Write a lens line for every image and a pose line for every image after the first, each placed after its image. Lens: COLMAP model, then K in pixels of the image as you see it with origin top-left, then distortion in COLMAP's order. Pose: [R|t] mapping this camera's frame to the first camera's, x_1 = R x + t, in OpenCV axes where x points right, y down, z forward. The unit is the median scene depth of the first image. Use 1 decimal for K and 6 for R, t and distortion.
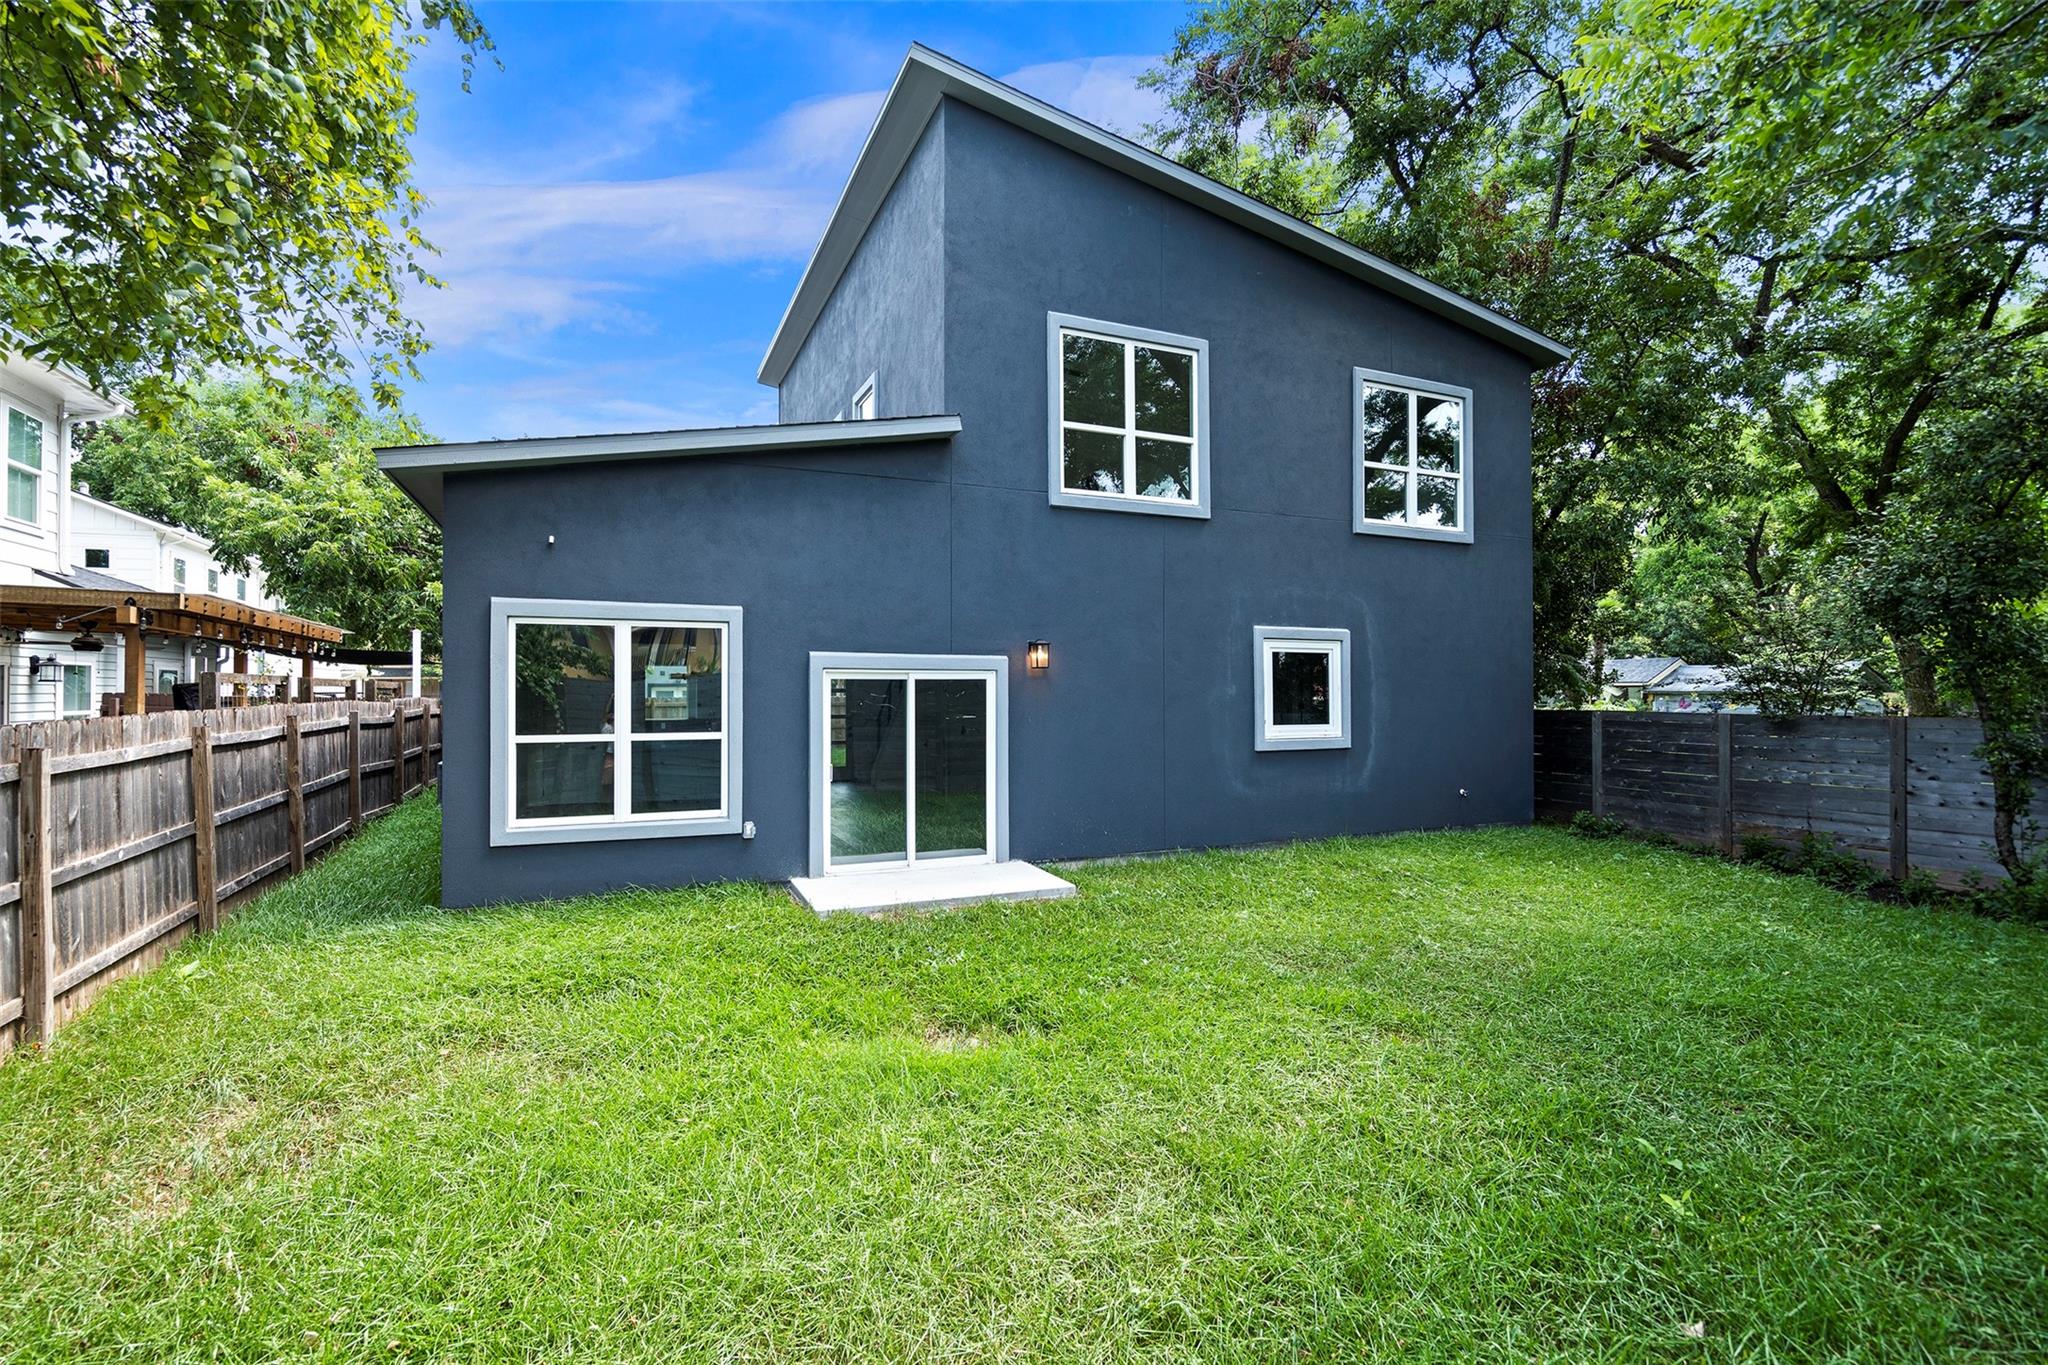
lens RADIAL K [[937.3, 0, 1007.2], [0, 937.3, 684.6], [0, 0, 1]] dist [-0.009779, 0.004370]
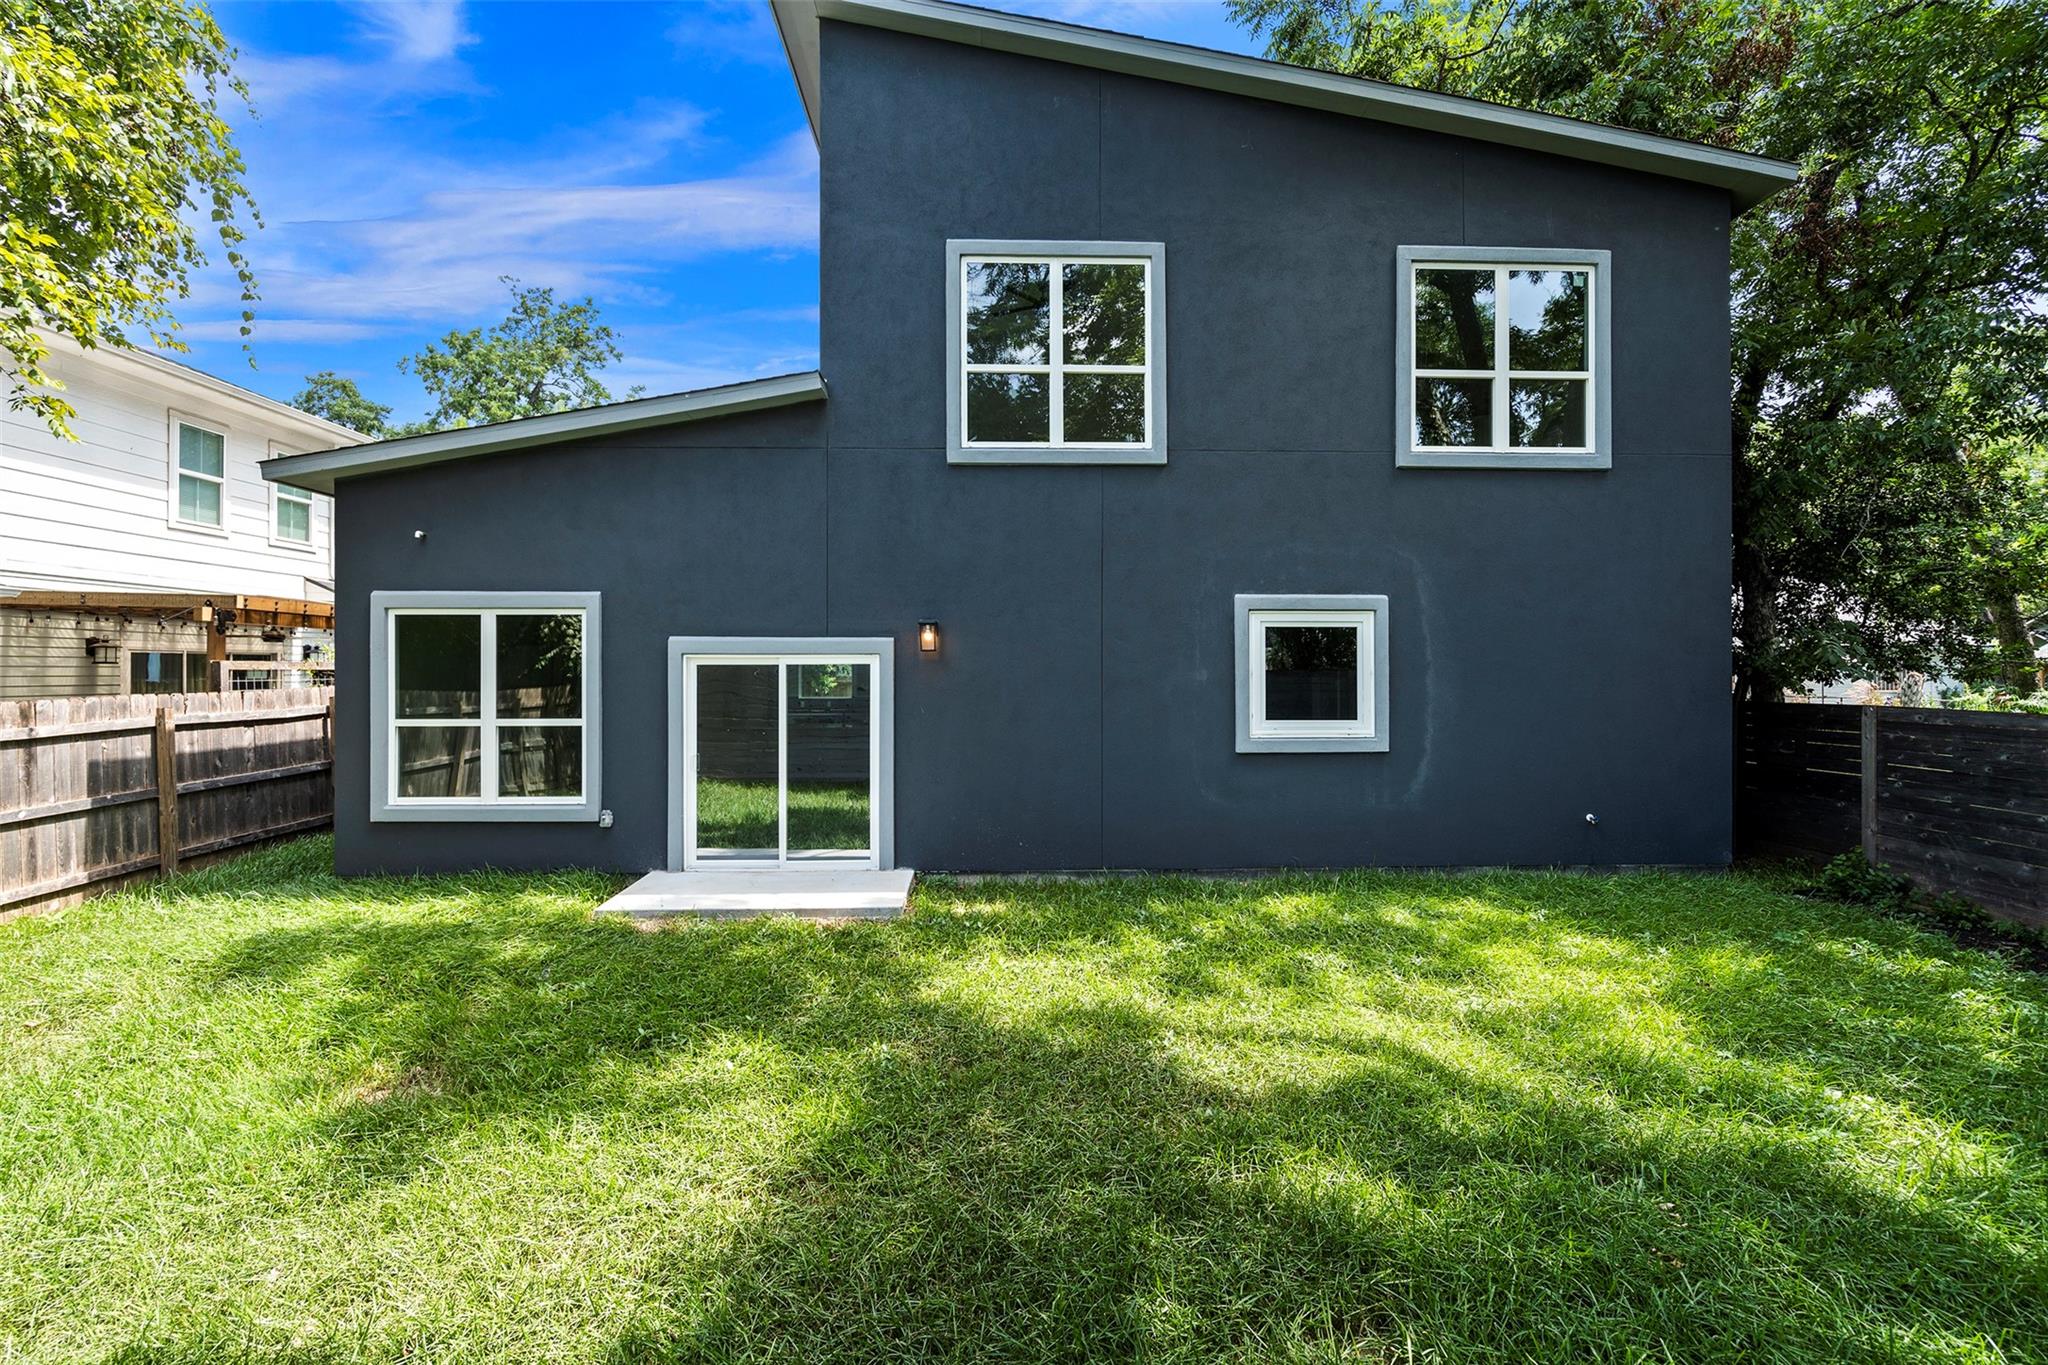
lens RADIAL K [[937.3, 0, 1022.2], [0, 937.3, 671.7], [0, 0, 1]] dist [-0.009779, 0.004370]
pose [[0.927924, 0.000691, -0.372769, 0.414408], [0.003026, 0.999951, 0.009385, -0.005856], [0.372757, -0.009837, 0.927877, 0.209163]]
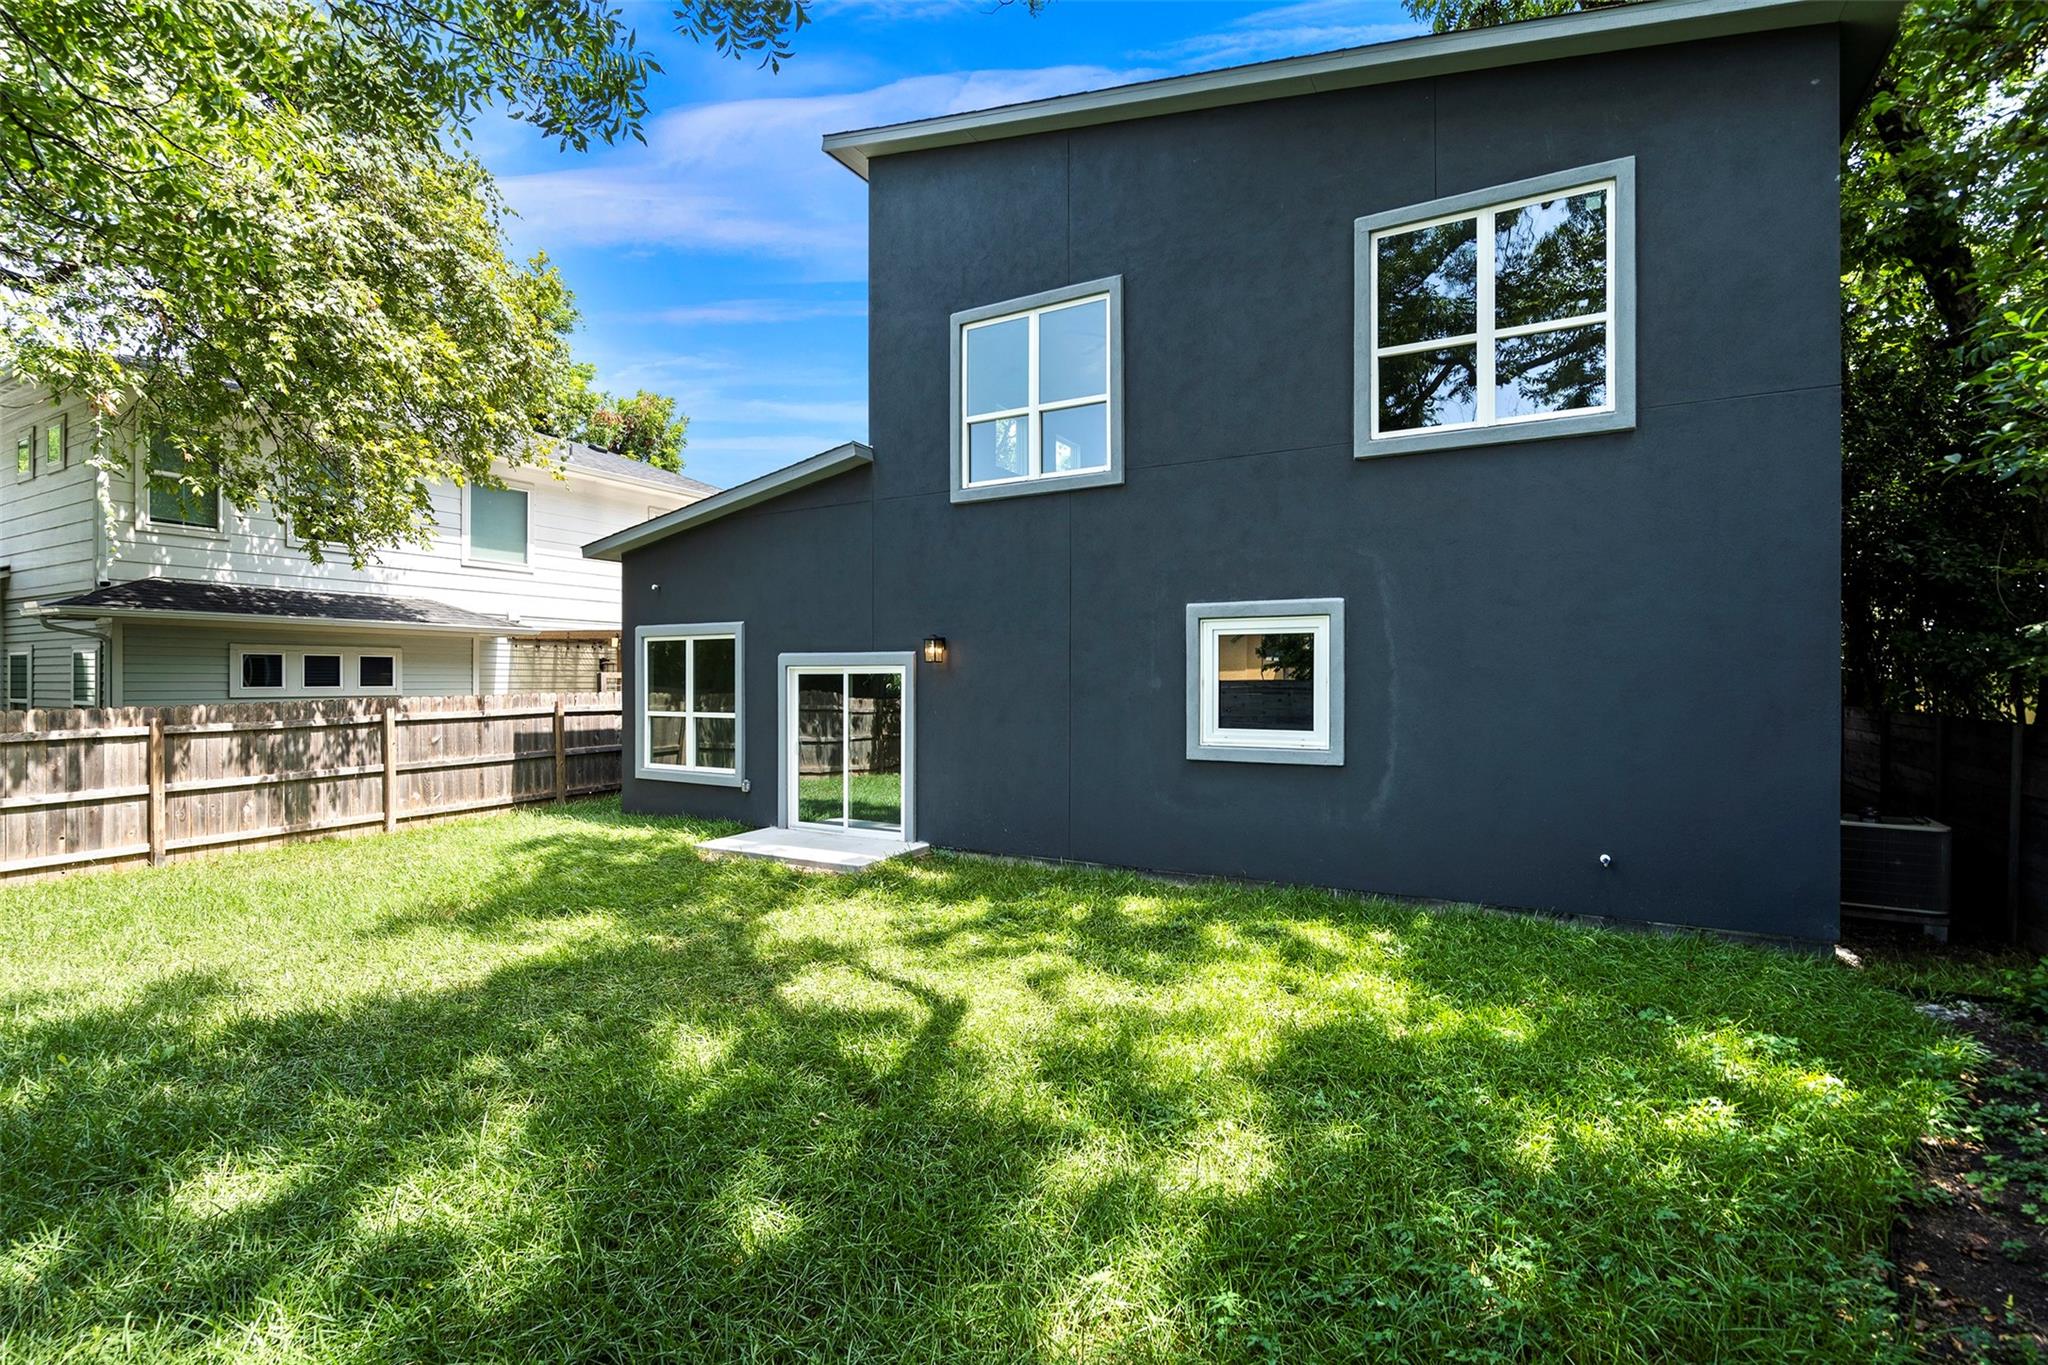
lens RADIAL K [[937.3, 0, 1002.6], [0, 937.3, 686.9], [0, 0, 1]] dist [-0.009779, 0.004370]
pose [[0.586580, 0.008120, -0.809851, 0.872821], [0.007751, 0.999848, 0.015640, -0.005606], [0.809854, -0.015451, 0.586428, 0.419307]]
